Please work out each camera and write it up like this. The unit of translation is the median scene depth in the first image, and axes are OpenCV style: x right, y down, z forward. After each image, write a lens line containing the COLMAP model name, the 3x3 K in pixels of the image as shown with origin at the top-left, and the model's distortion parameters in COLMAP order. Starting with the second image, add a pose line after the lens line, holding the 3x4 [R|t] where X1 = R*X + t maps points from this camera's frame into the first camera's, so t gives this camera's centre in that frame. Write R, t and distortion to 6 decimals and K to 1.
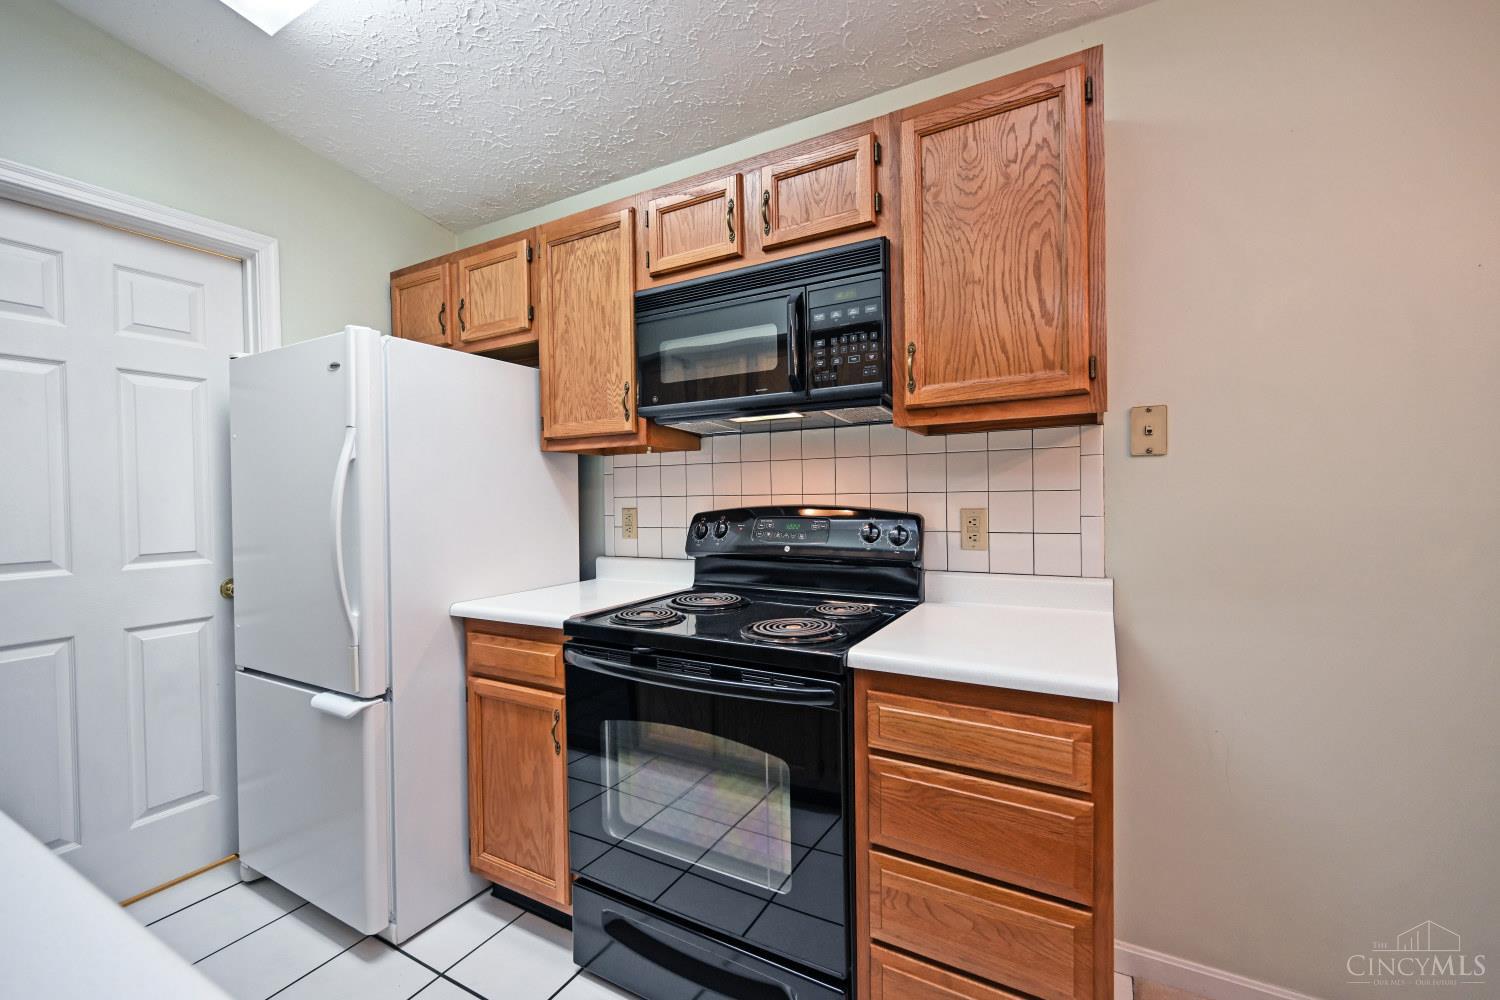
lens RADIAL K [[587.0, 0, 756.9], [0, 587.0, 508.4], [0, 0, 1]] dist [-0.001958, -0.000037]
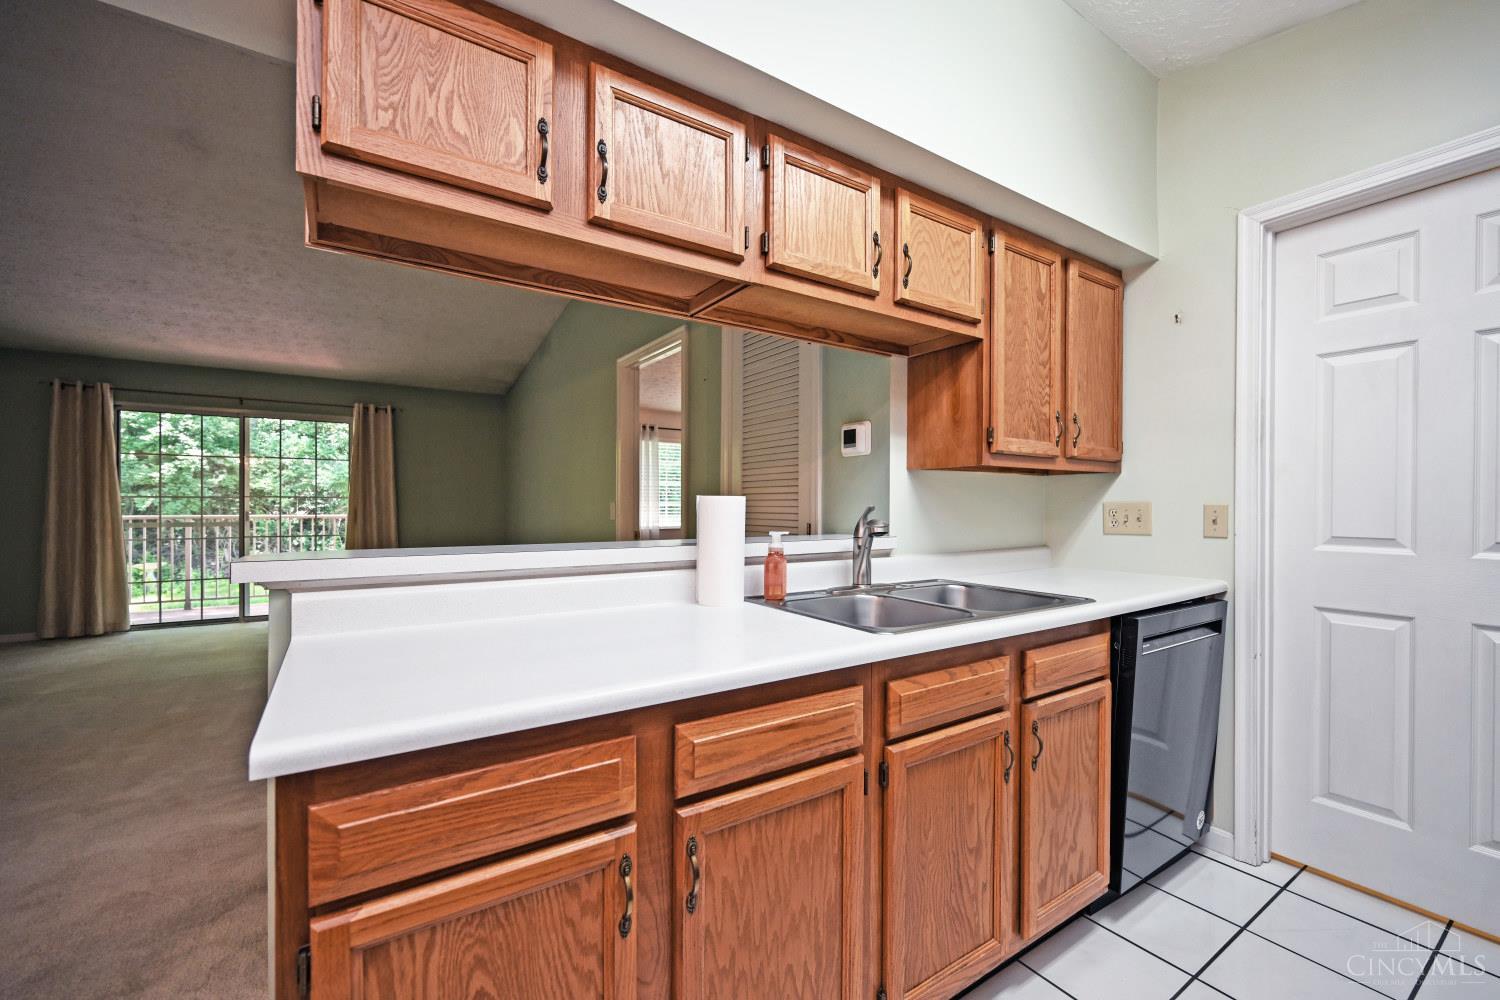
lens RADIAL K [[608.2, 0, 756.9], [0, 608.2, 497.6], [0, 0, 1]] dist [-0.000330, 0.000008]
pose [[-0.408621, 0.003878, -0.912696, 0.224123], [-0.014715, 0.999833, 0.010836, 0.022179], [0.912586, 0.017858, -0.408495, 0.419777]]
